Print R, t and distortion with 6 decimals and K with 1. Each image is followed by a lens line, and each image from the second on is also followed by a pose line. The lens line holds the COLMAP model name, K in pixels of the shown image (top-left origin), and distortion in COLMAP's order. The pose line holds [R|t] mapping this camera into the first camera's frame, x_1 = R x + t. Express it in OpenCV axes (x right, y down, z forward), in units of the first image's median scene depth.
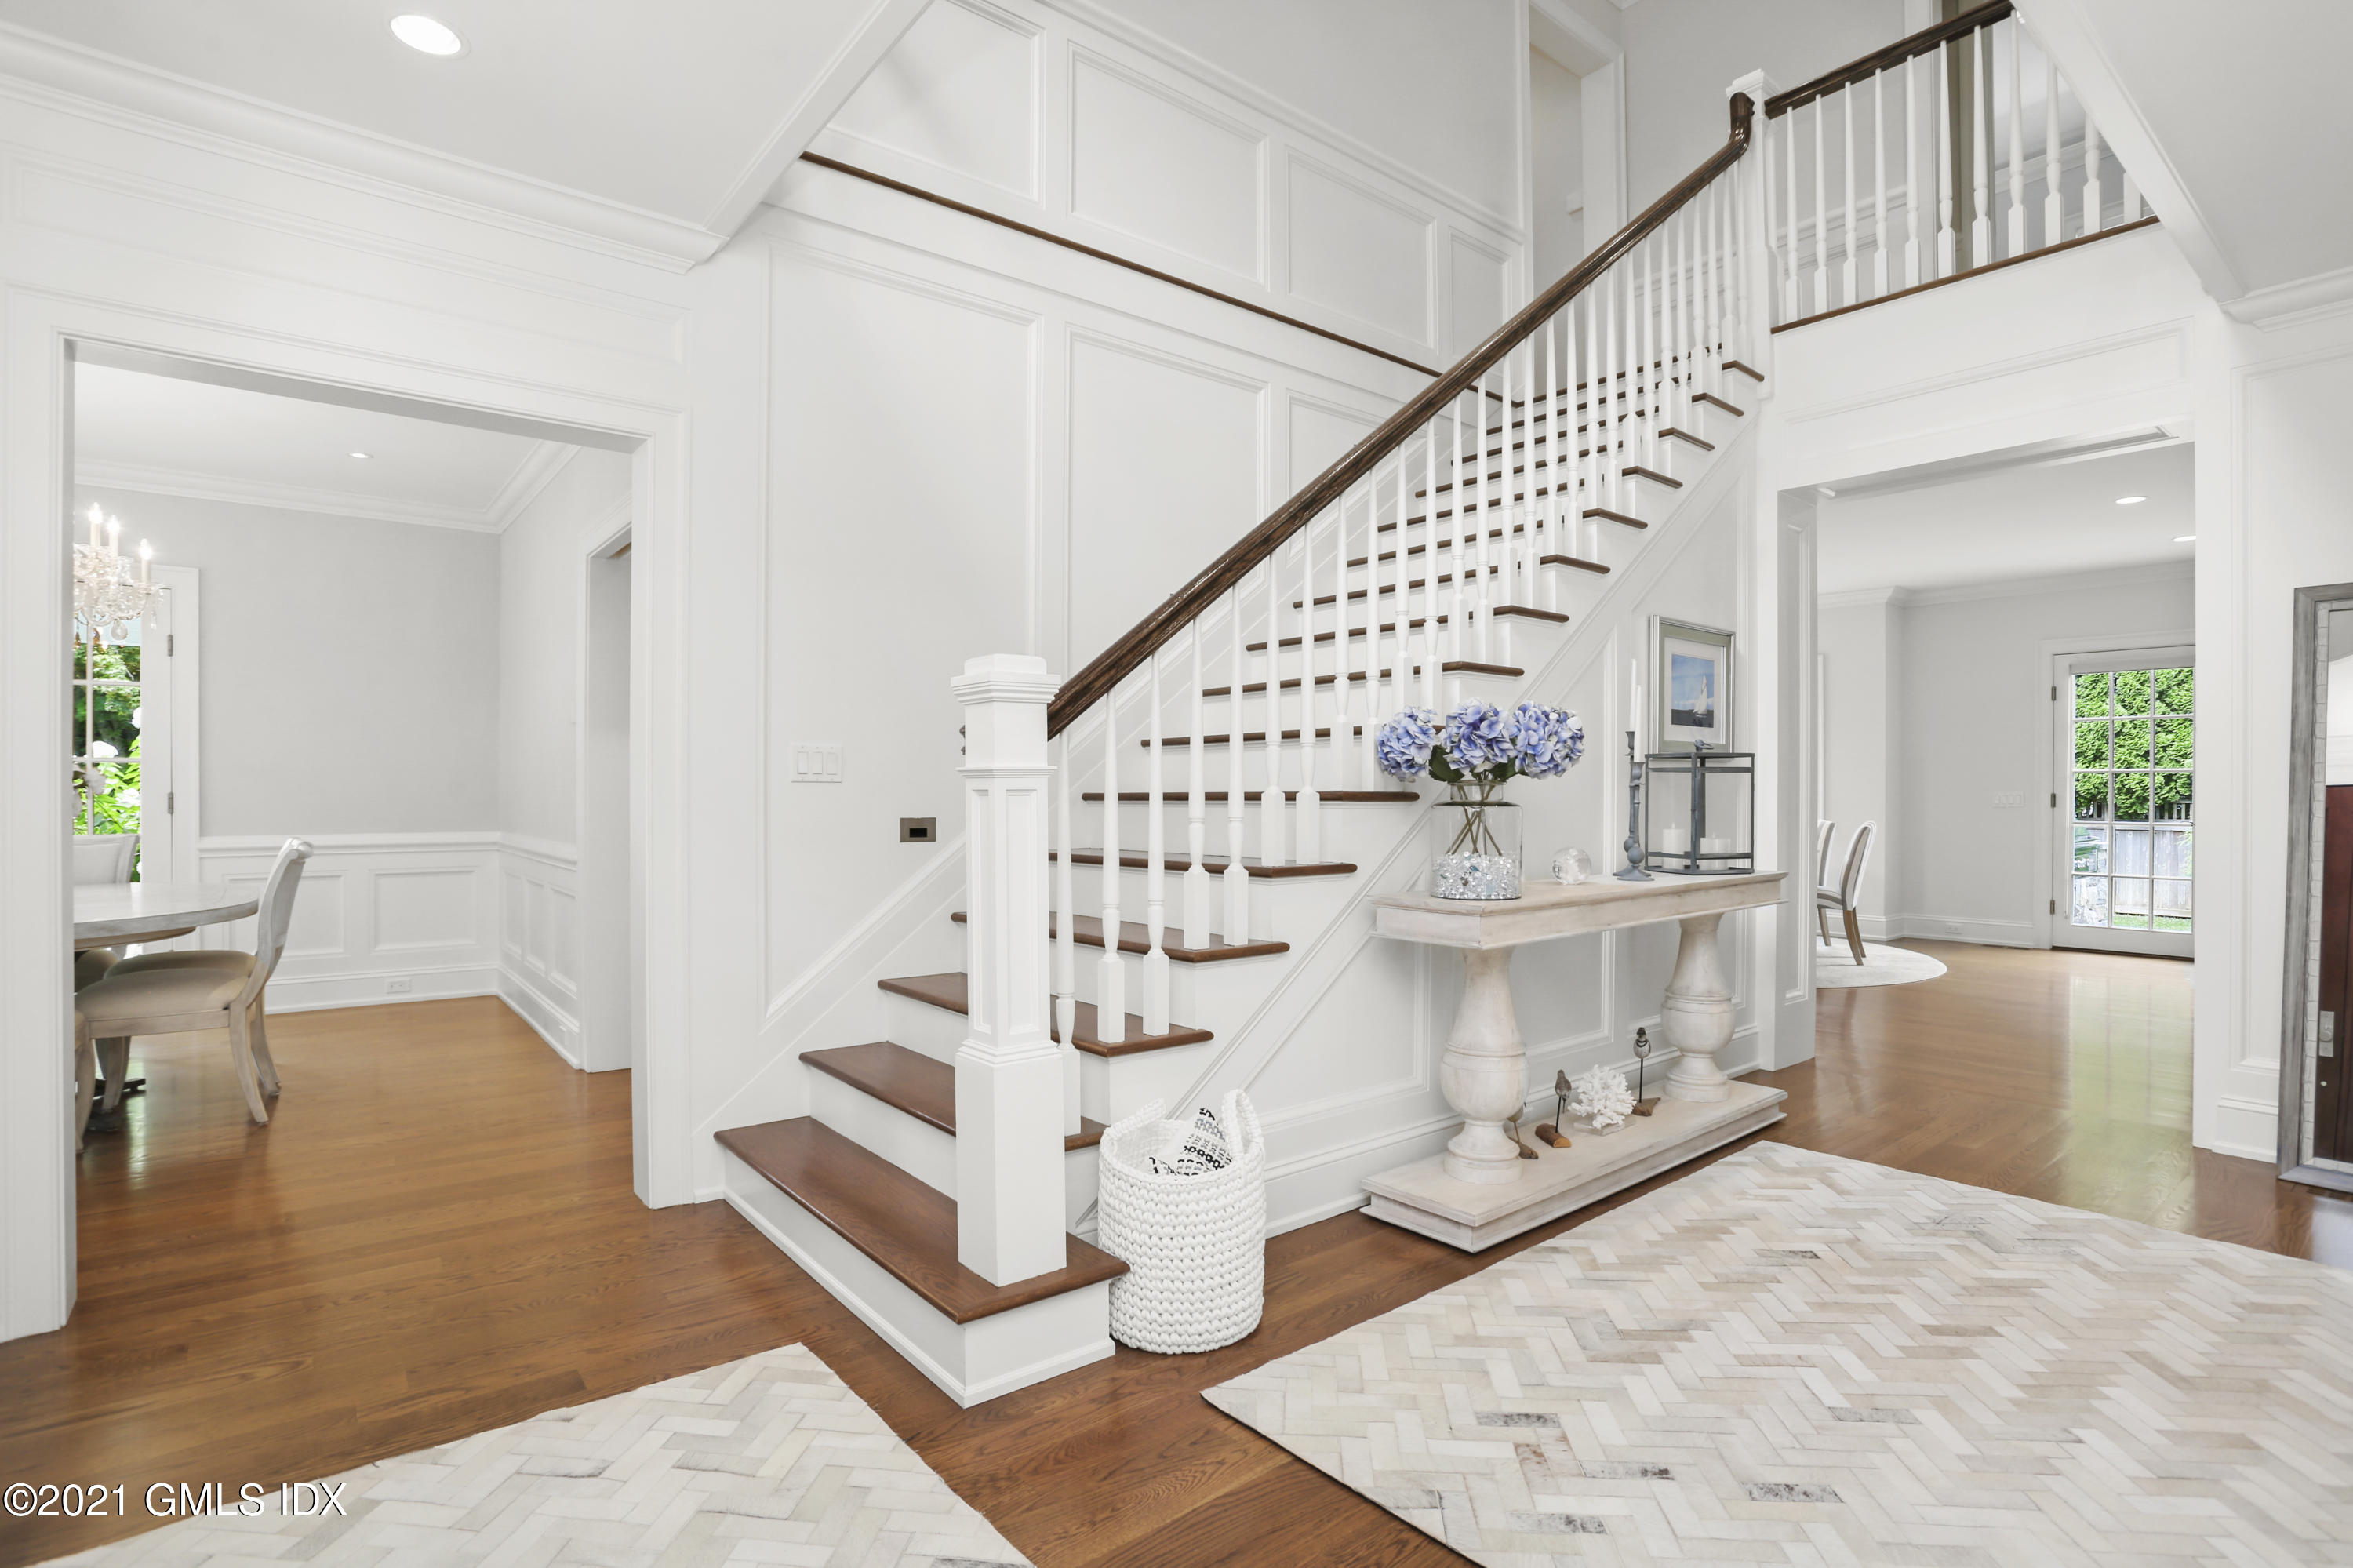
lens RADIAL K [[1152.9, 0, 1175.1], [0, 1152.9, 781.1], [0, 0, 1]] dist [-0.072174, 0.030523]
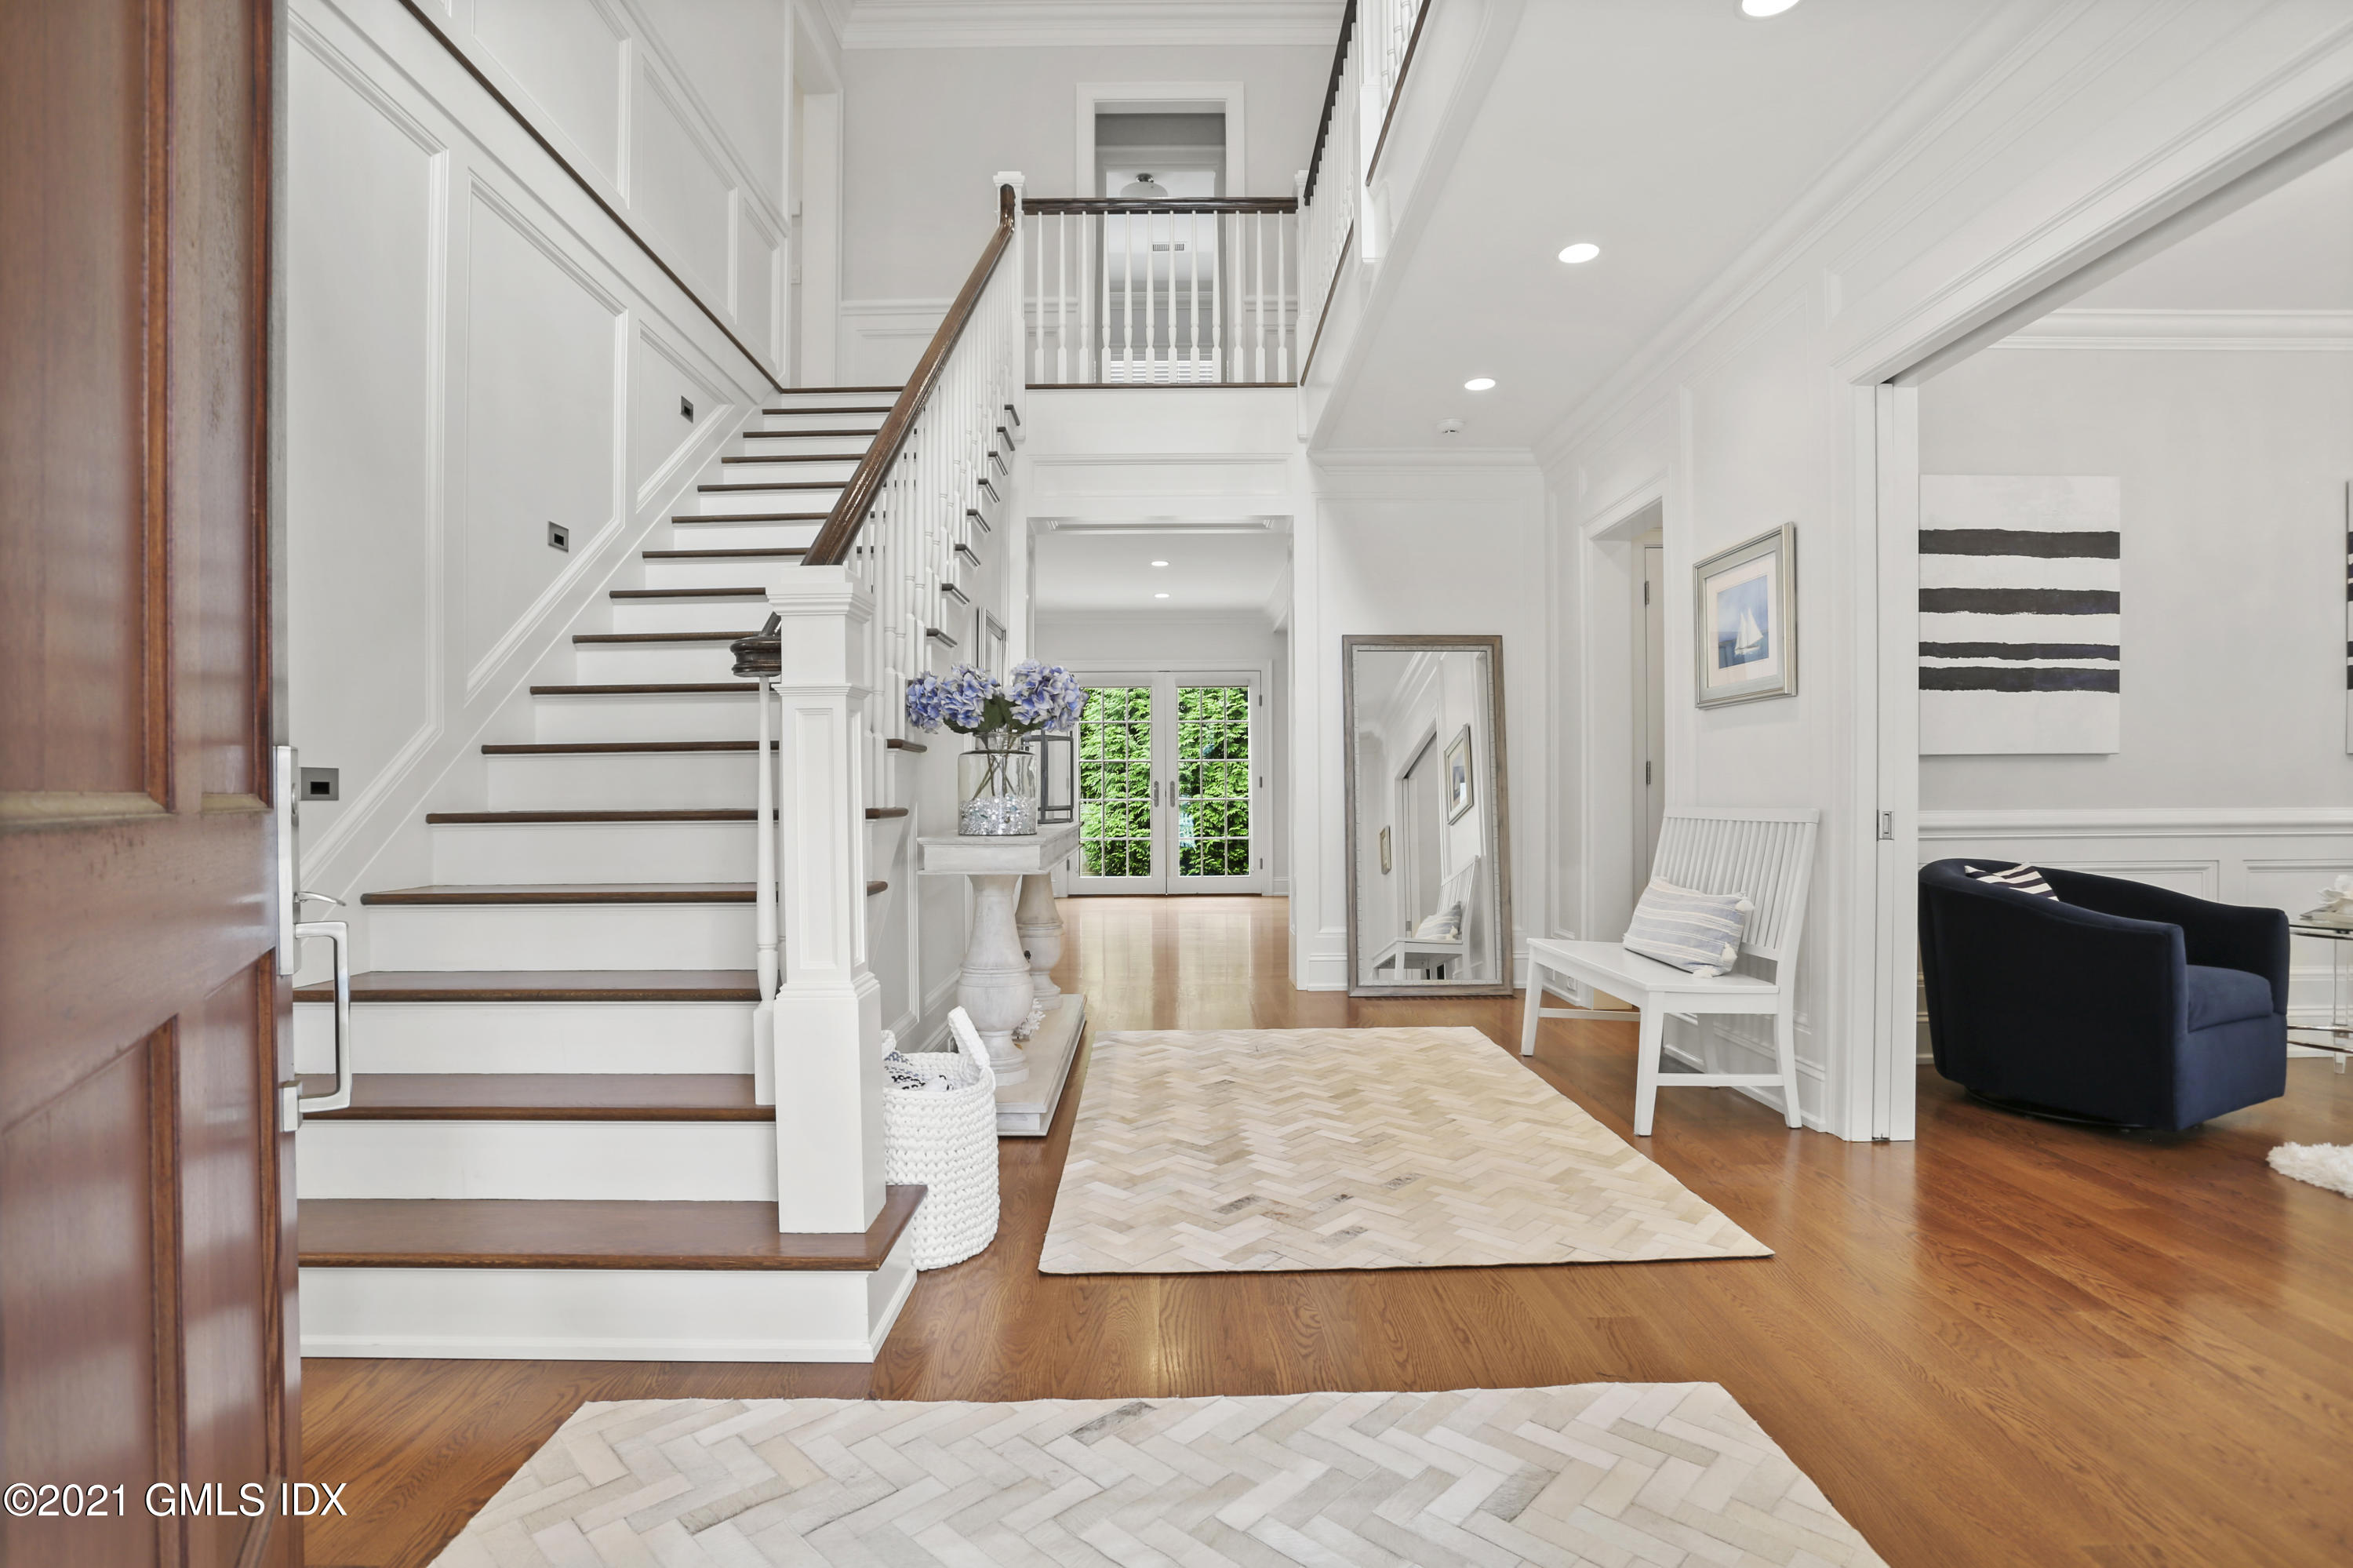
lens RADIAL K [[1152.9, 0, 1175.1], [0, 1152.9, 781.1], [0, 0, 1]] dist [-0.072174, 0.030523]
pose [[0.627869, 0.001643, 0.778317, -0.685650], [0.000666, 0.999996, -0.002647, 0.066208], [-0.778319, 0.002180, 0.627866, 0.190026]]
